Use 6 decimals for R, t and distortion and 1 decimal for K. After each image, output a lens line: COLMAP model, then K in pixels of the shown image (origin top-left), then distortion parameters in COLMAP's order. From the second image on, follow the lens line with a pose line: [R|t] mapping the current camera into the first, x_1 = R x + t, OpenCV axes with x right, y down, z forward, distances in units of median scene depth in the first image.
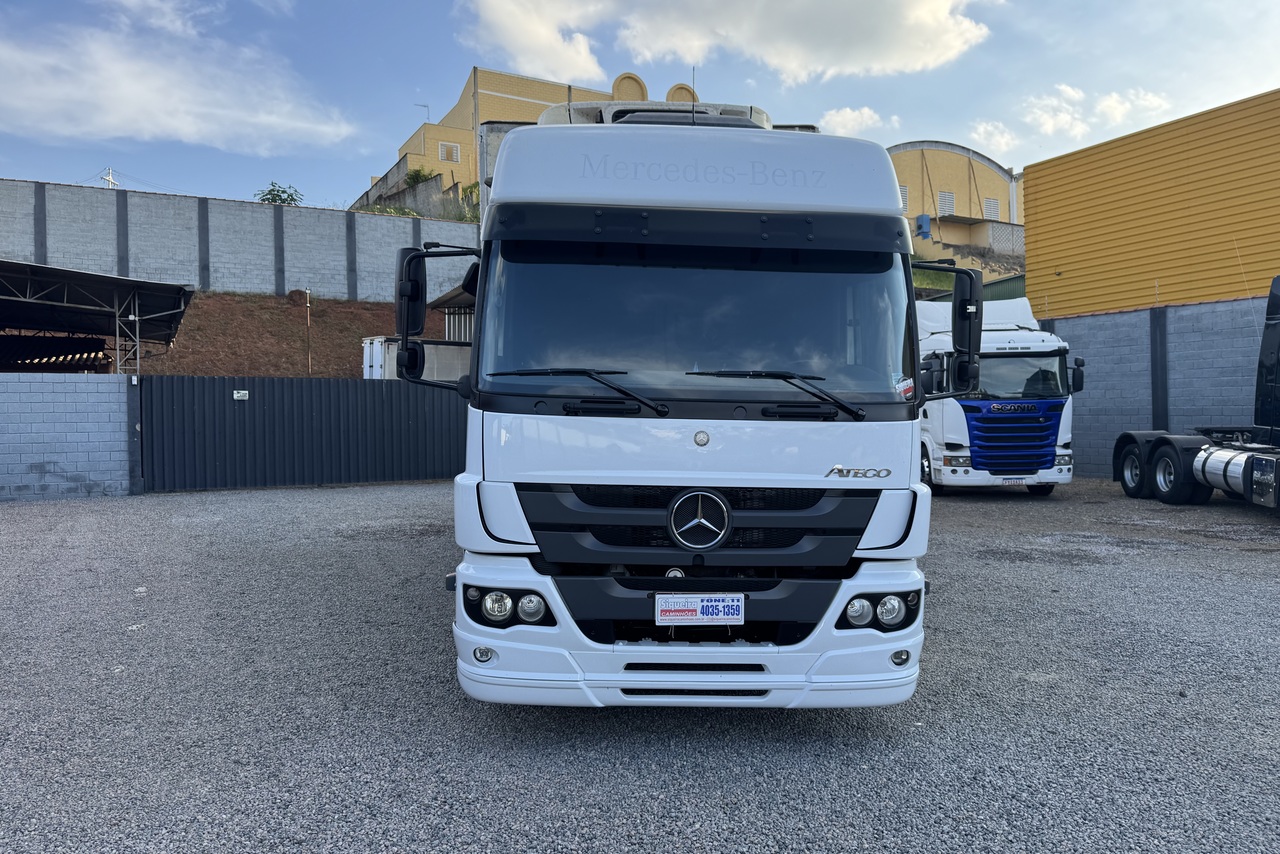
lens RADIAL K [[877.8, 0, 620.3], [0, 877.8, 416.3], [0, 0, 1]] dist [0.132303, -0.176061]
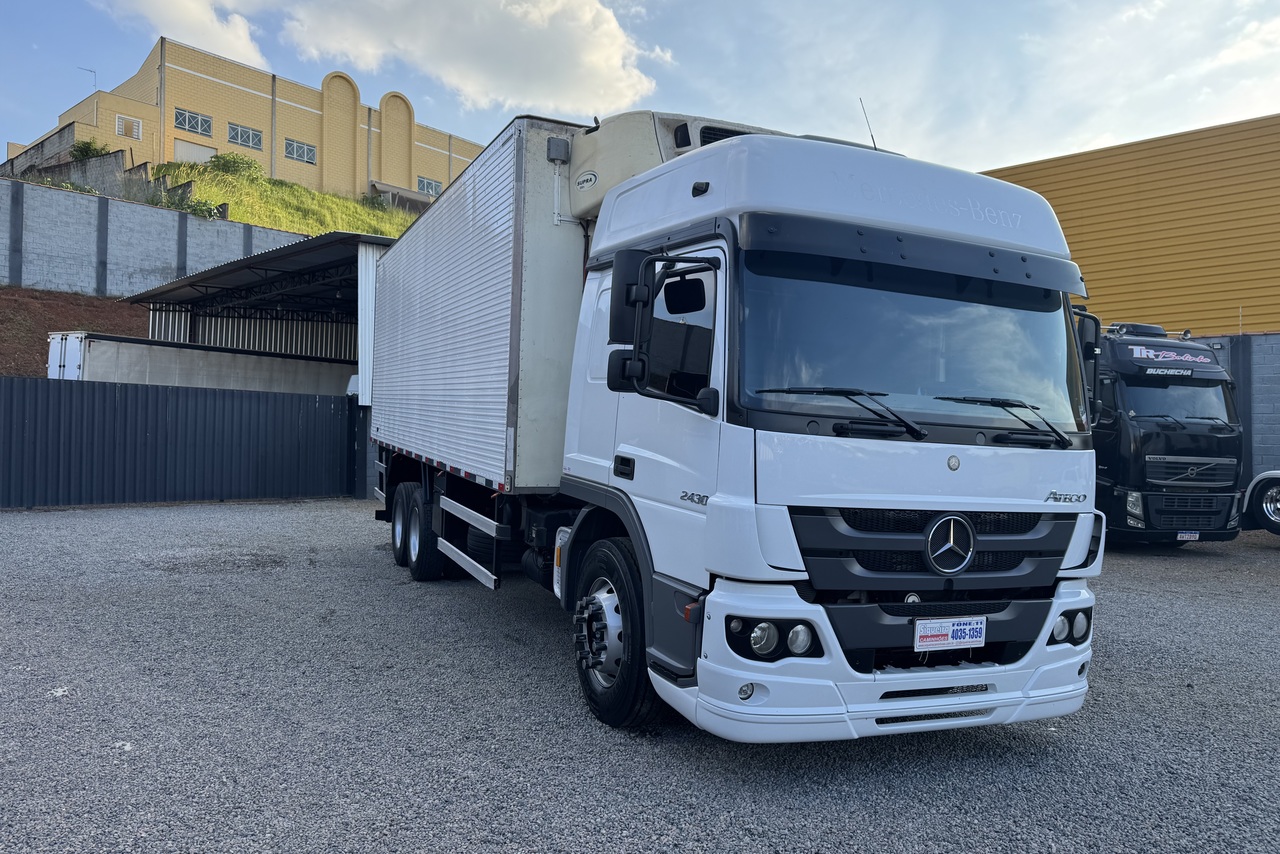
lens RADIAL K [[877.8, 0, 620.3], [0, 877.8, 416.3], [0, 0, 1]] dist [0.132303, -0.176061]
pose [[0.940446, 0.035091, 0.338127, -0.605044], [-0.027006, 0.999226, -0.028588, 0.011158], [-0.338869, 0.017754, 0.940666, 0.165232]]
